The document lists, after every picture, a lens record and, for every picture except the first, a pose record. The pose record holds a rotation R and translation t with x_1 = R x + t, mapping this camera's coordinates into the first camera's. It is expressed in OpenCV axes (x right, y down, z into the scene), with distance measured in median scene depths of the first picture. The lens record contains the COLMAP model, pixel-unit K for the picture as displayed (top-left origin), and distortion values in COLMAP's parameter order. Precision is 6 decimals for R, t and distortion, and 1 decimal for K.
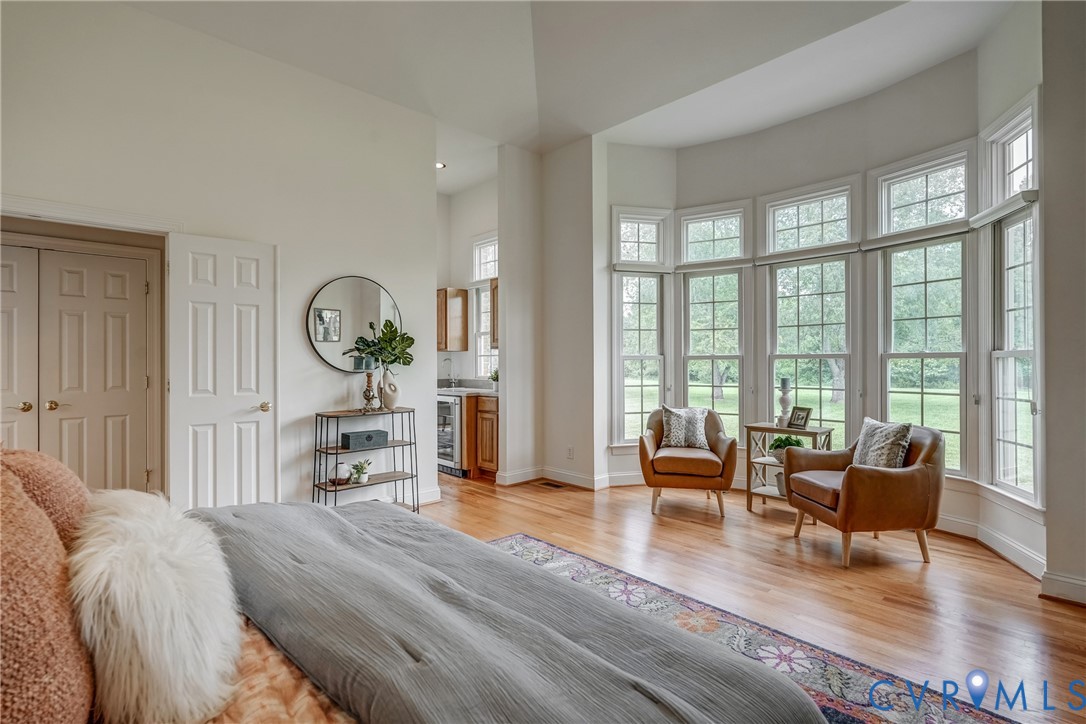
lens RADIAL K [[529.8, 0, 543.0], [0, 529.8, 362.0], [0, 0, 1]] dist [-0.001572, 0.000051]
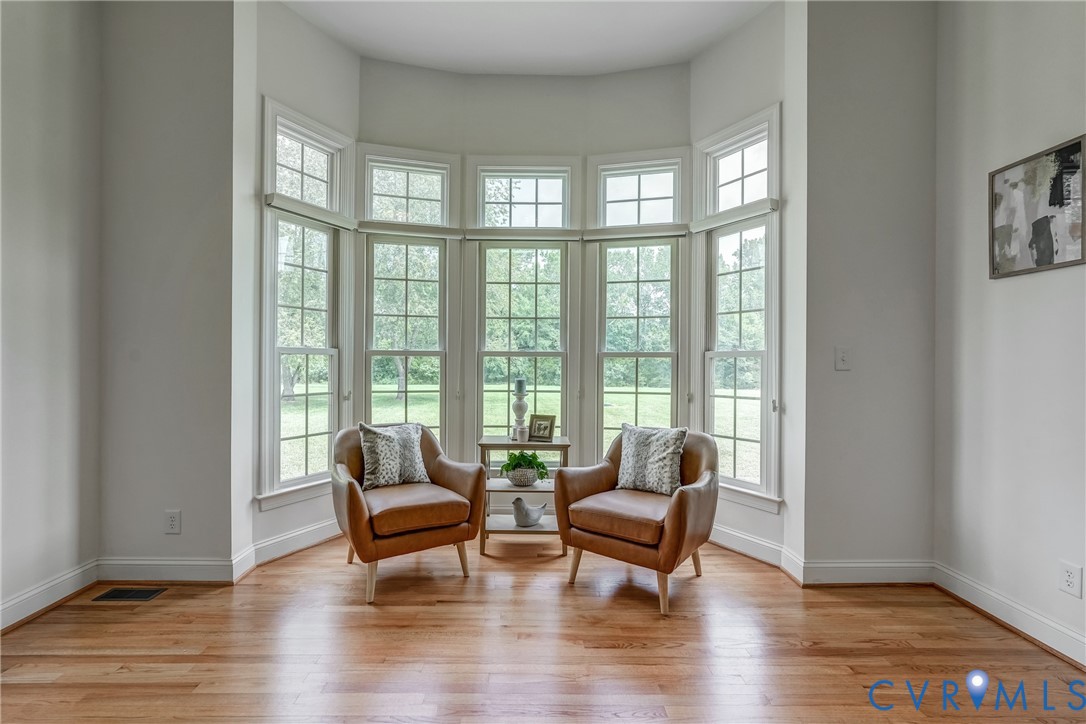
lens RADIAL K [[498.7, 0, 543.0], [0, 498.7, 362.0], [0, 0, 1]] dist [-0.012364, 0.000692]
pose [[0.674189, 0.009303, 0.738500, -0.078205], [-0.009943, 0.999944, -0.003519, 0.005464], [-0.738492, -0.004970, 0.674244, 0.435904]]
